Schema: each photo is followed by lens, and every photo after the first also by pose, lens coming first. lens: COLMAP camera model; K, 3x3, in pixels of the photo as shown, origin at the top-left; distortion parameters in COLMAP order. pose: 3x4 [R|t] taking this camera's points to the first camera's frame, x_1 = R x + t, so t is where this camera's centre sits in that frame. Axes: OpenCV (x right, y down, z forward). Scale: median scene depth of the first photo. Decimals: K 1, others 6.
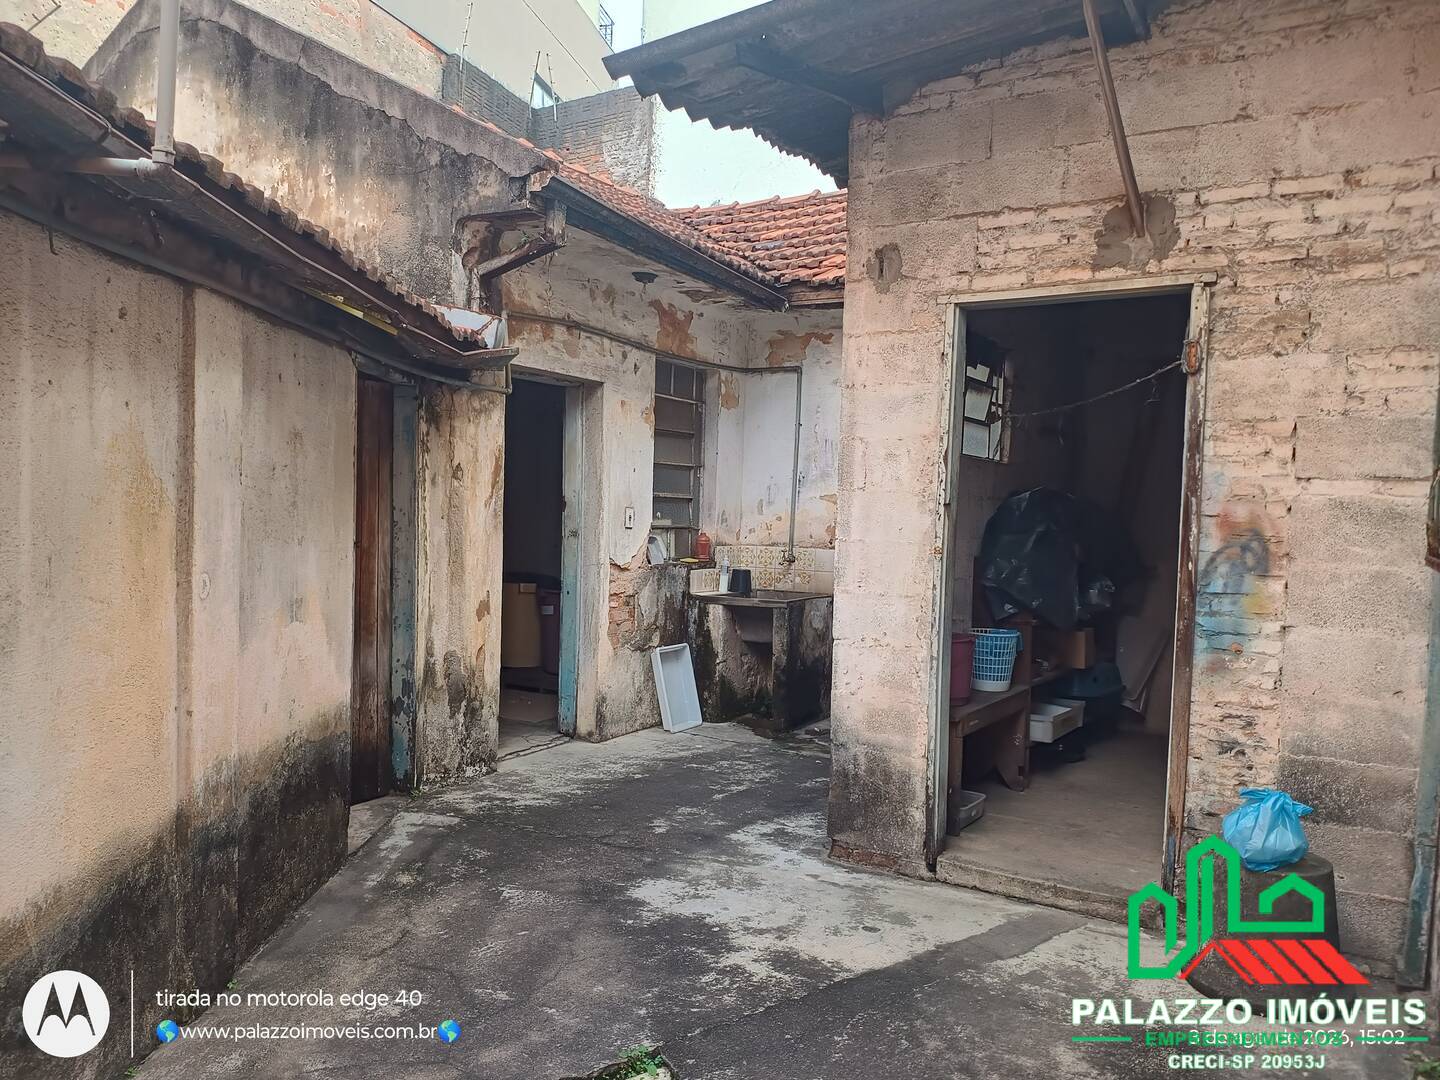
lens RADIAL K [[1068.9, 0, 726.2], [0, 1068.9, 566.8], [0, 0, 1]] dist [0.099805, -0.212884]
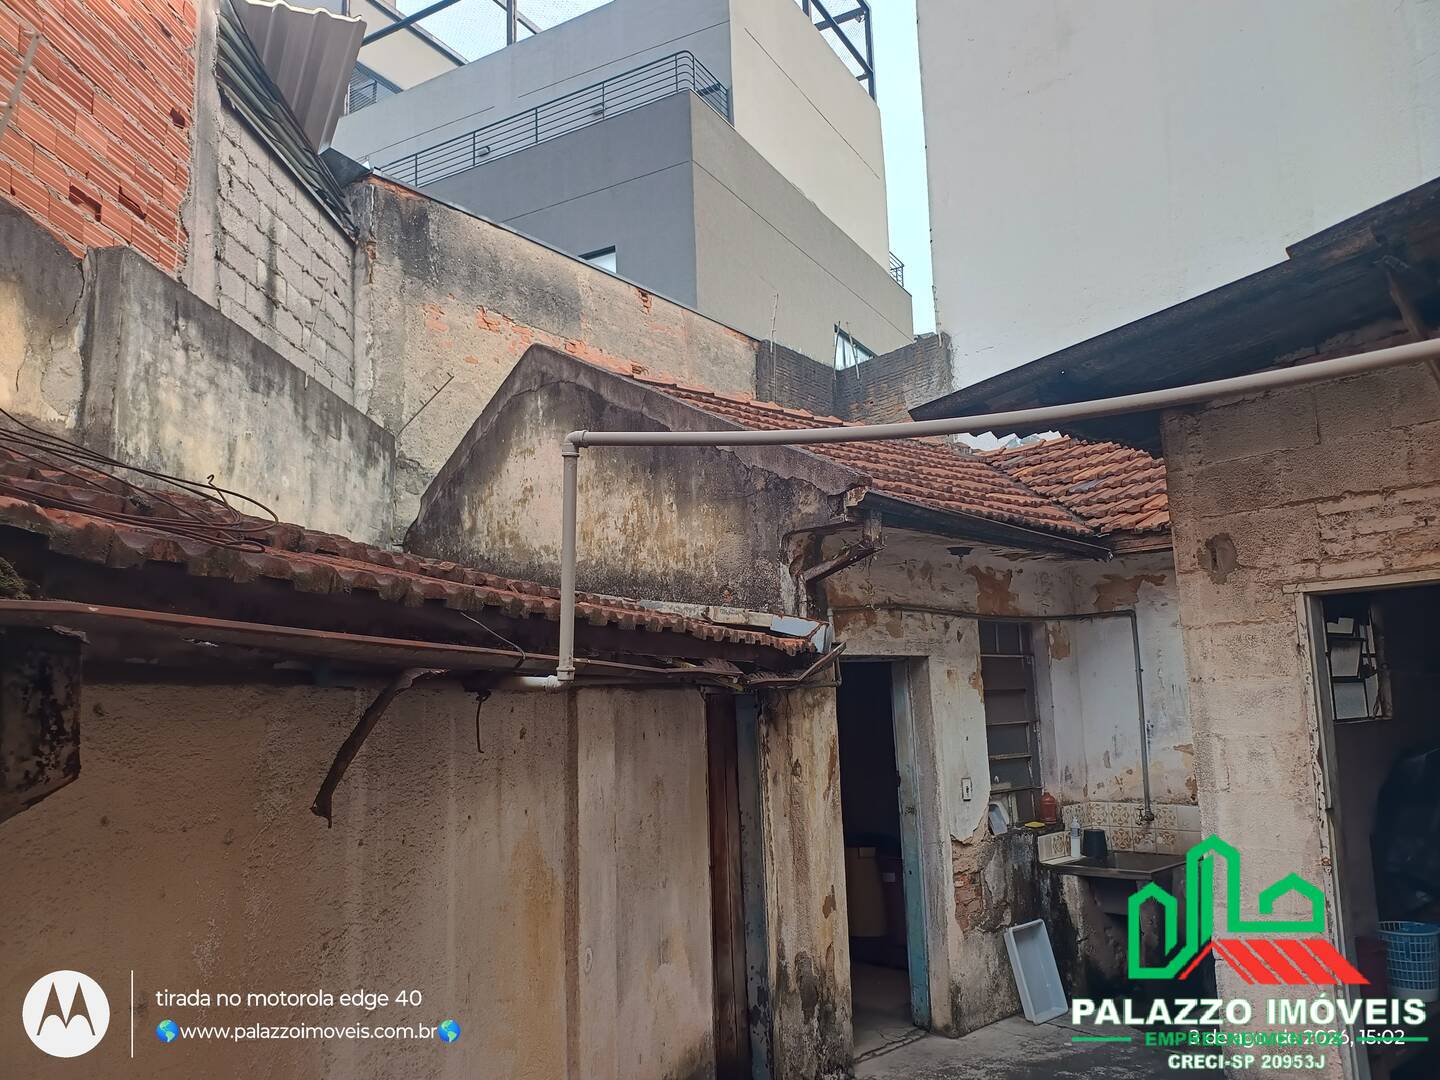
lens RADIAL K [[1070.9, 0, 725.7], [0, 1070.9, 541.9], [0, 0, 1]] dist [0.095141, -0.206902]
pose [[0.953552, -0.105344, -0.282206, 0.001418], [0.047684, 0.977831, -0.203893, -0.087848], [0.297429, 0.180966, 0.937437, -0.031877]]
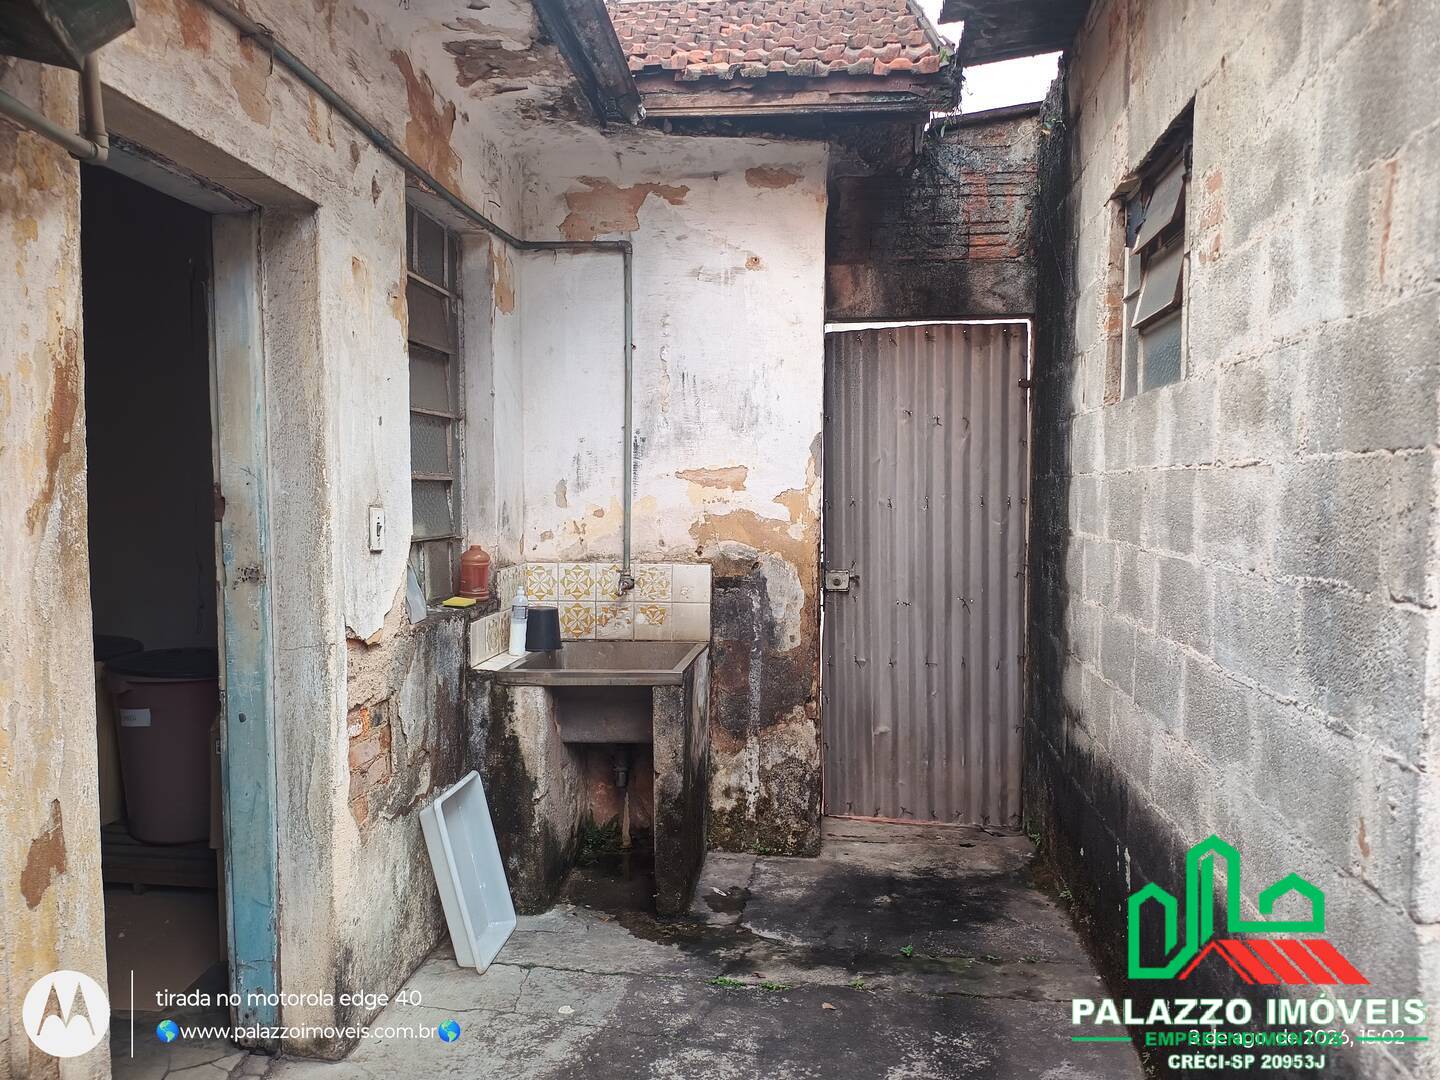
lens RADIAL K [[1043.8, 0, 719.1], [0, 1043.8, 558.2], [0, 0, 1]] dist [0.044349, -0.098916]
pose [[0.907342, -0.051529, 0.417223, -0.165560], [0.043244, 0.998635, 0.029294, -0.046393], [-0.418163, -0.008537, 0.908332, 0.630437]]
